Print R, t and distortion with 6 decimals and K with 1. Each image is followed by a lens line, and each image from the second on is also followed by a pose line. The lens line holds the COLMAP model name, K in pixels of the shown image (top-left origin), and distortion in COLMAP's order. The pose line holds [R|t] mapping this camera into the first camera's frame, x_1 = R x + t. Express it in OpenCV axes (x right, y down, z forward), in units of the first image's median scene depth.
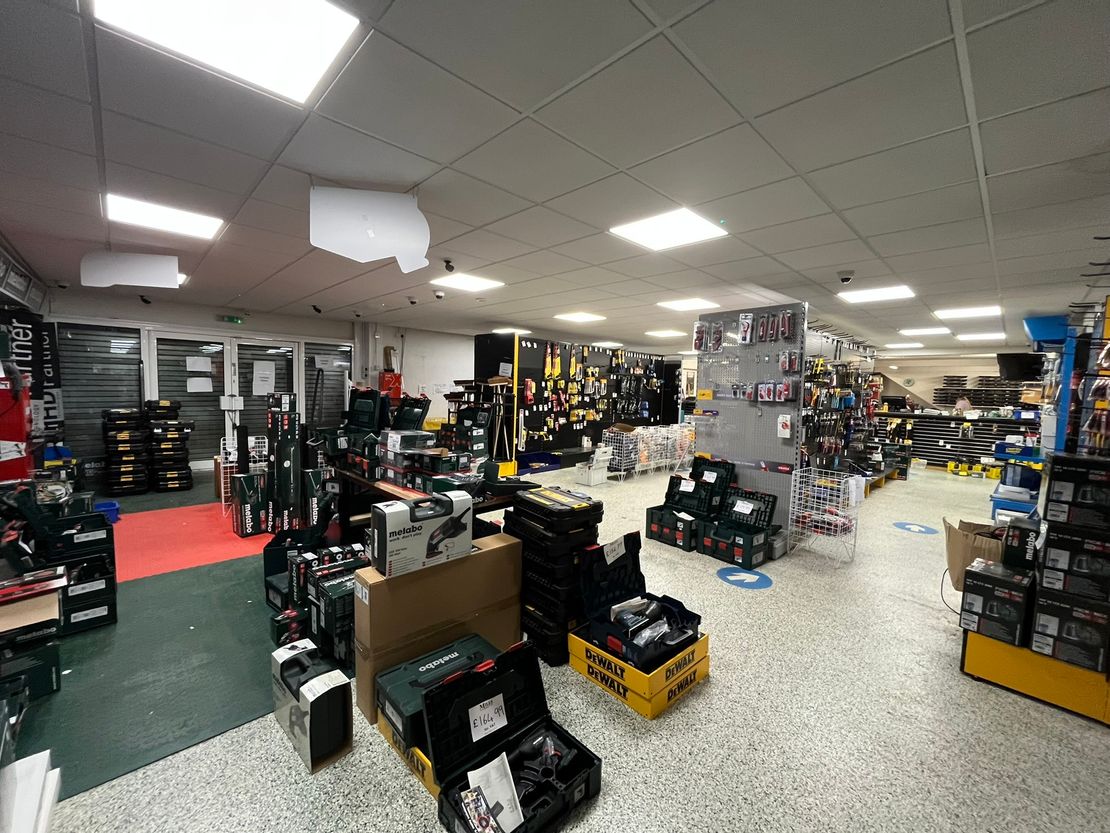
lens RADIAL K [[446.2, 0, 553.9], [0, 446.2, 416.1], [0, 0, 1]] dist [-0.003259, -0.000117]
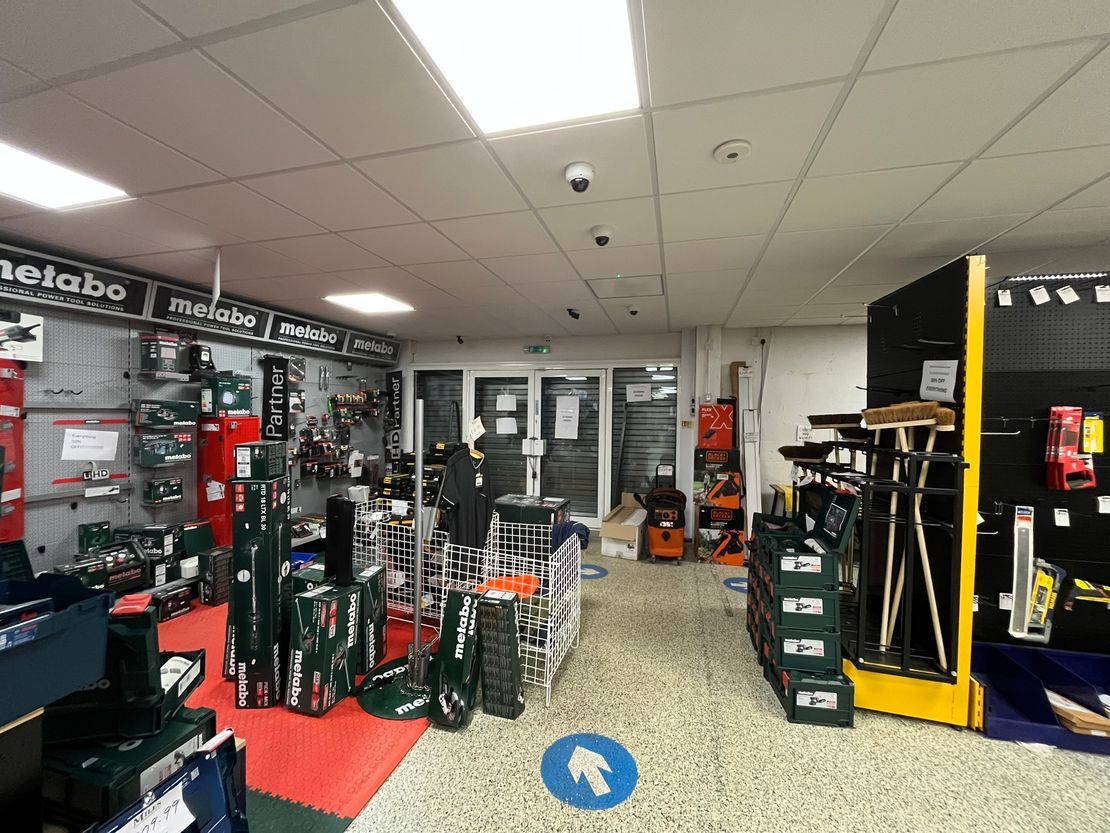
lens RADIAL K [[446.2, 0, 554.2], [0, 446.2, 420.3], [0, 0, 1]] dist [-0.003259, -0.000117]
pose [[0.505690, -0.009998, -0.862658, 0.029661], [-0.057837, 0.997290, -0.045463, -0.044145], [0.860775, 0.072884, 0.503741, 0.599402]]
